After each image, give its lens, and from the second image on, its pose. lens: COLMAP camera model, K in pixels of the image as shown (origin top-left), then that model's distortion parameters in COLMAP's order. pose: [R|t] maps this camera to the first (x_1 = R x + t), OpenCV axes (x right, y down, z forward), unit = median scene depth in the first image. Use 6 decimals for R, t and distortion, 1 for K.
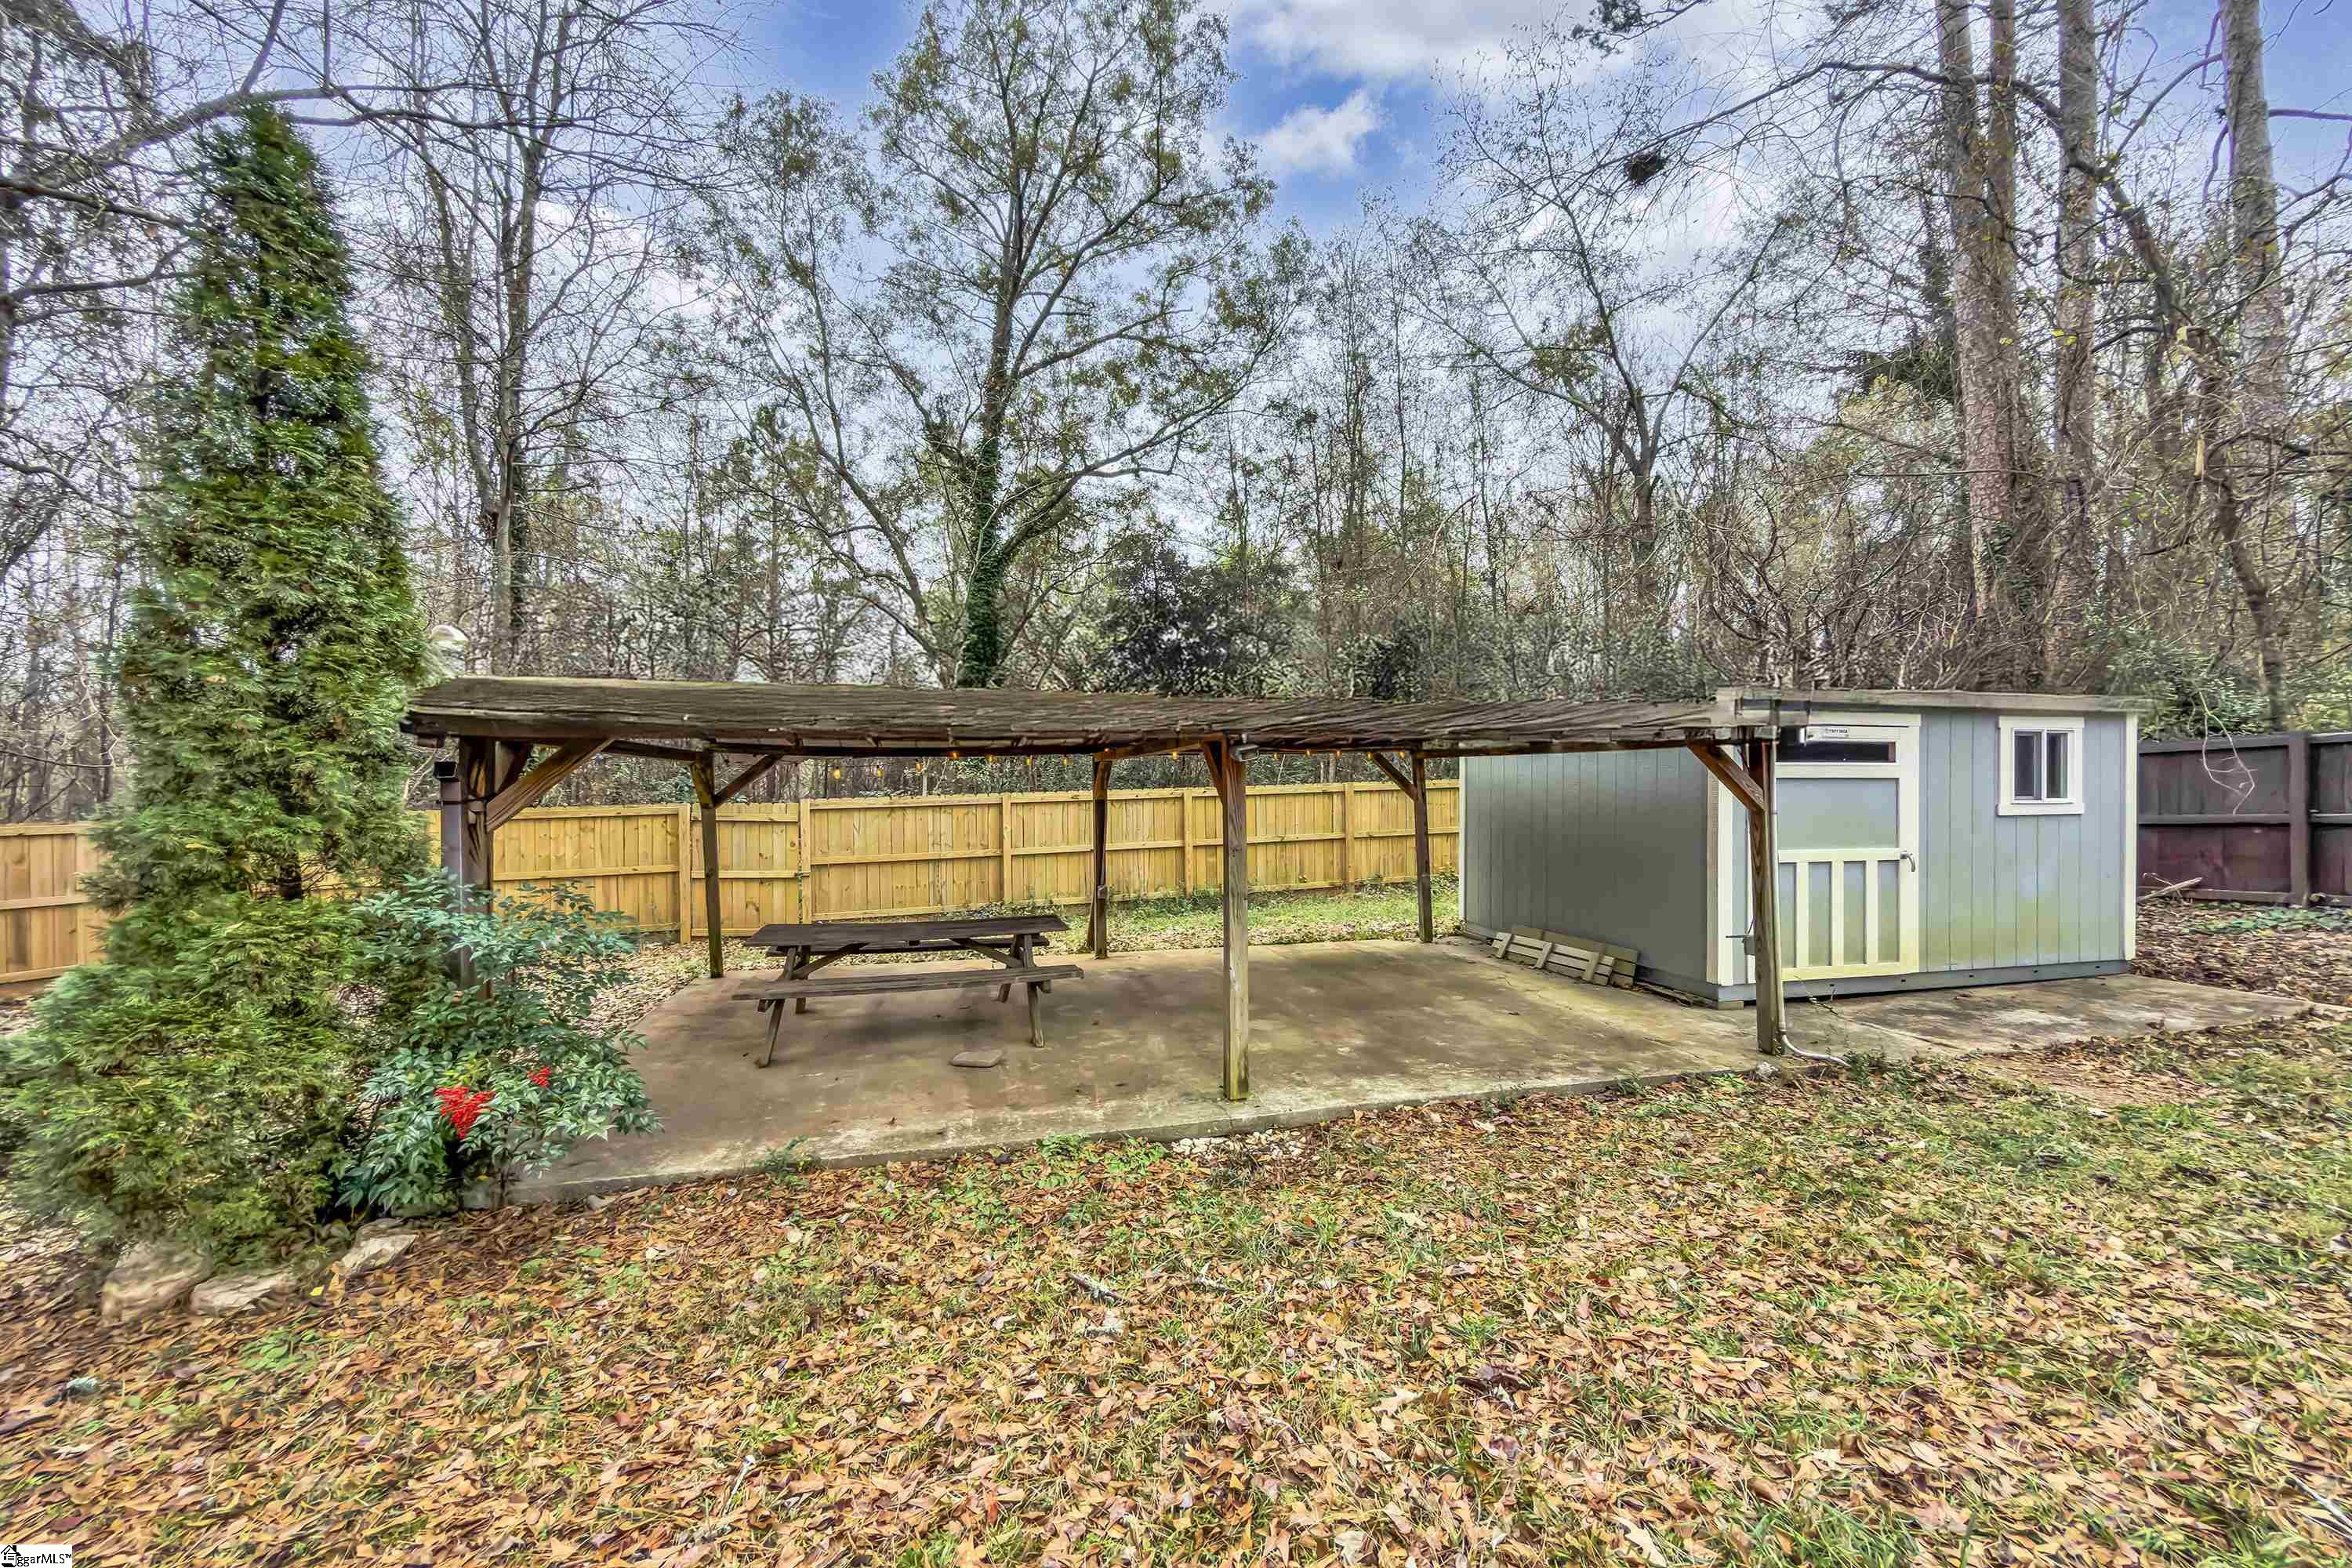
lens RADIAL K [[943.0, 0, 1179.9], [0, 943.0, 787.2], [0, 0, 1]] dist [-0.001357, -0.000392]
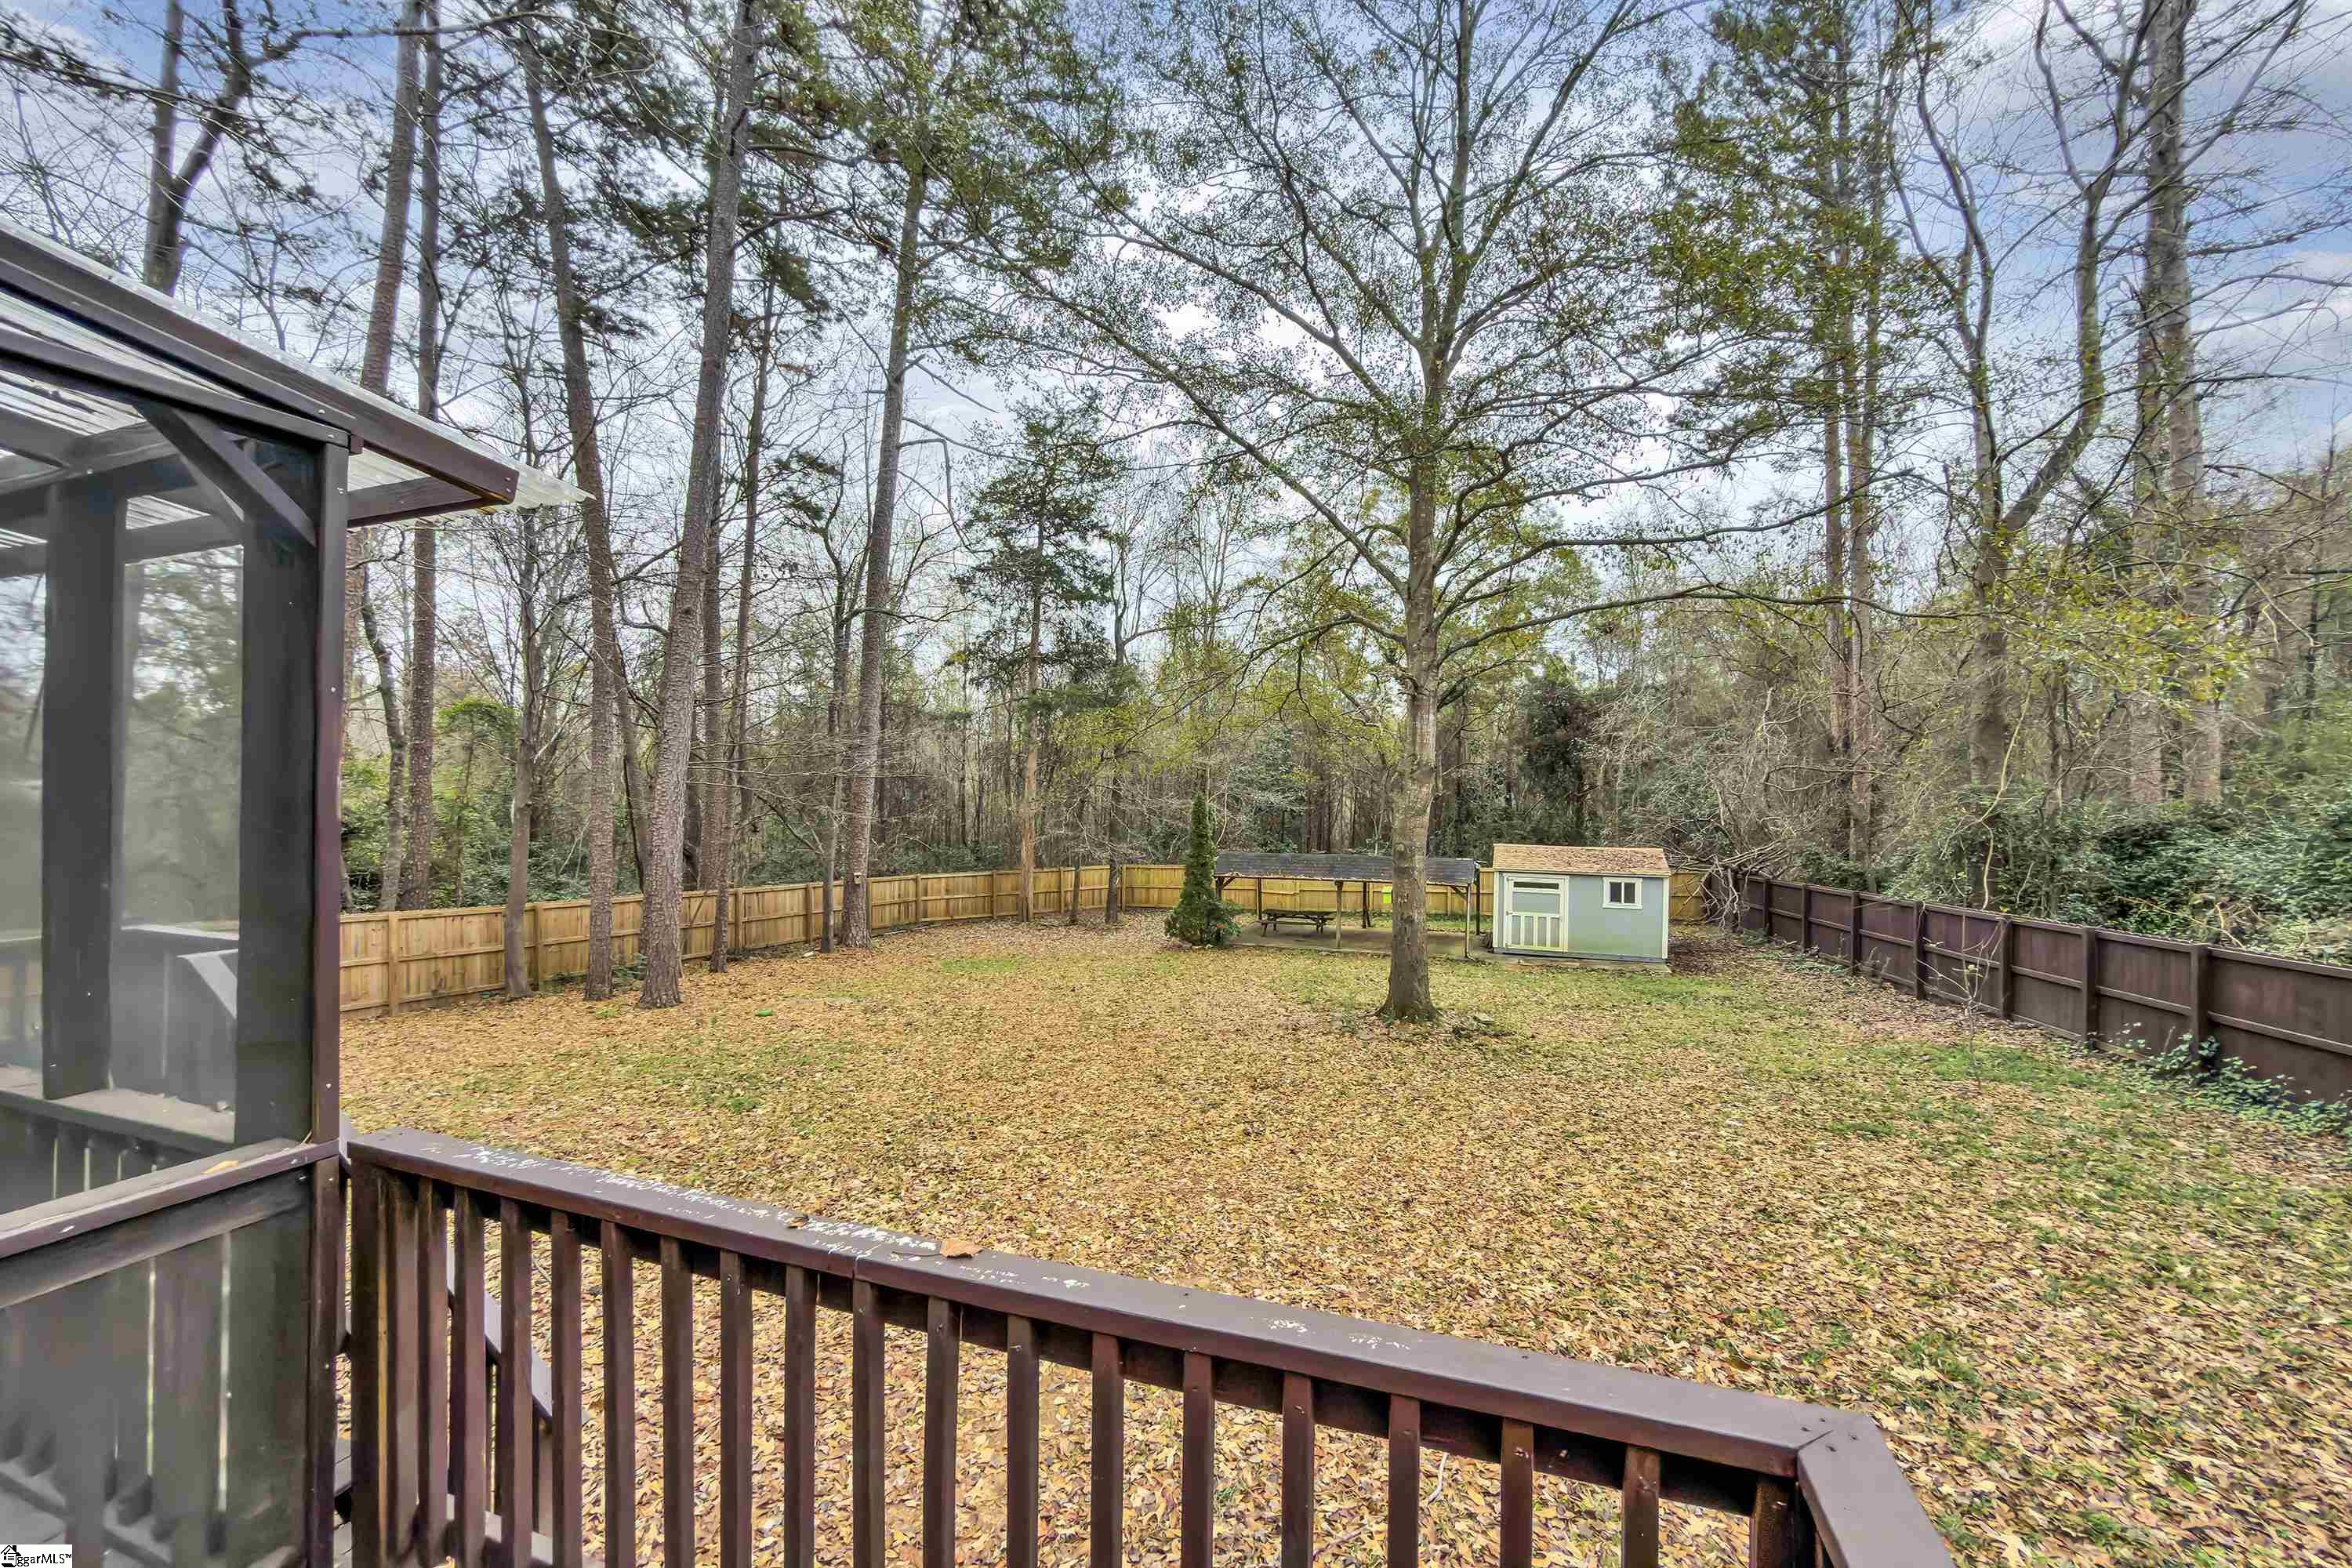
lens RADIAL K [[943.0, 0, 1179.9], [0, 943.0, 787.2], [0, 0, 1]] dist [-0.001357, -0.000392]
pose [[0.819943, 0.009031, -0.572374, 1.518796], [-0.010293, 0.999946, 0.001032, -0.371692], [0.572353, 0.005045, 0.819992, -2.495096]]
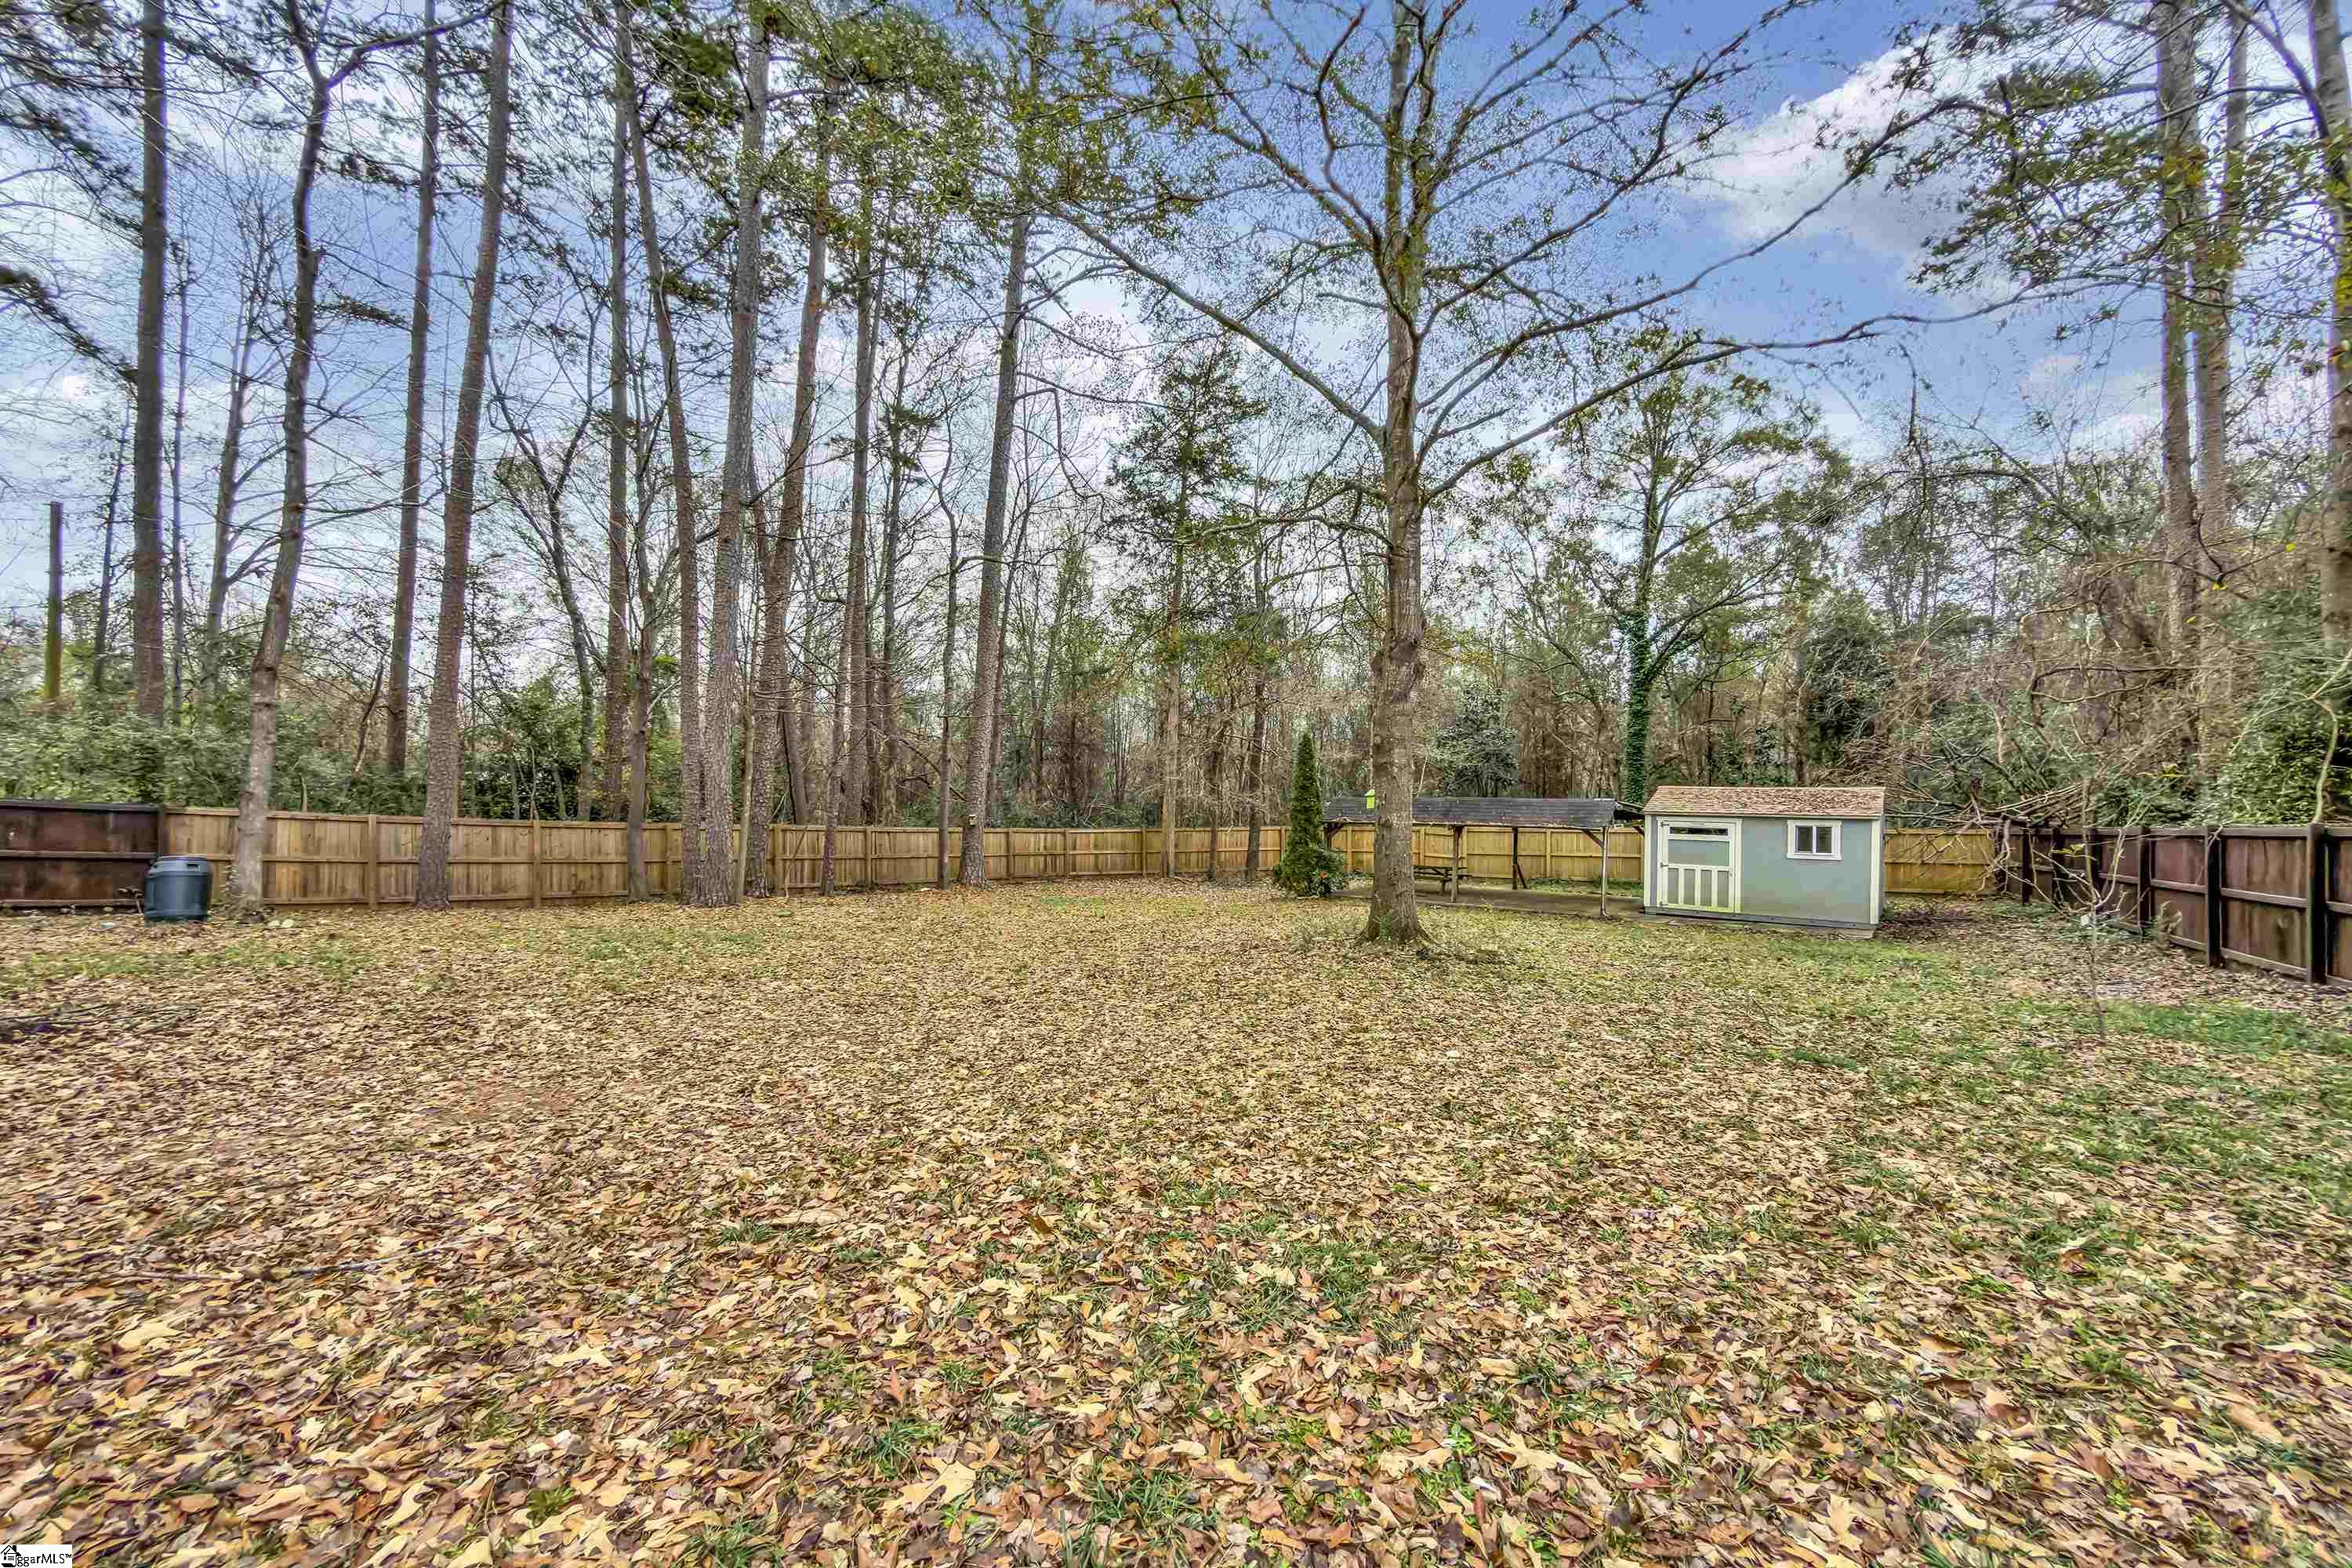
lens RADIAL K [[943.0, 0, 1179.9], [0, 943.0, 787.2], [0, 0, 1]] dist [-0.001357, -0.000392]
pose [[0.607407, 0.005626, -0.794371, 1.896467], [-0.006207, 0.999978, 0.002336, -0.159411], [0.794367, 0.003512, 0.607429, -1.887948]]
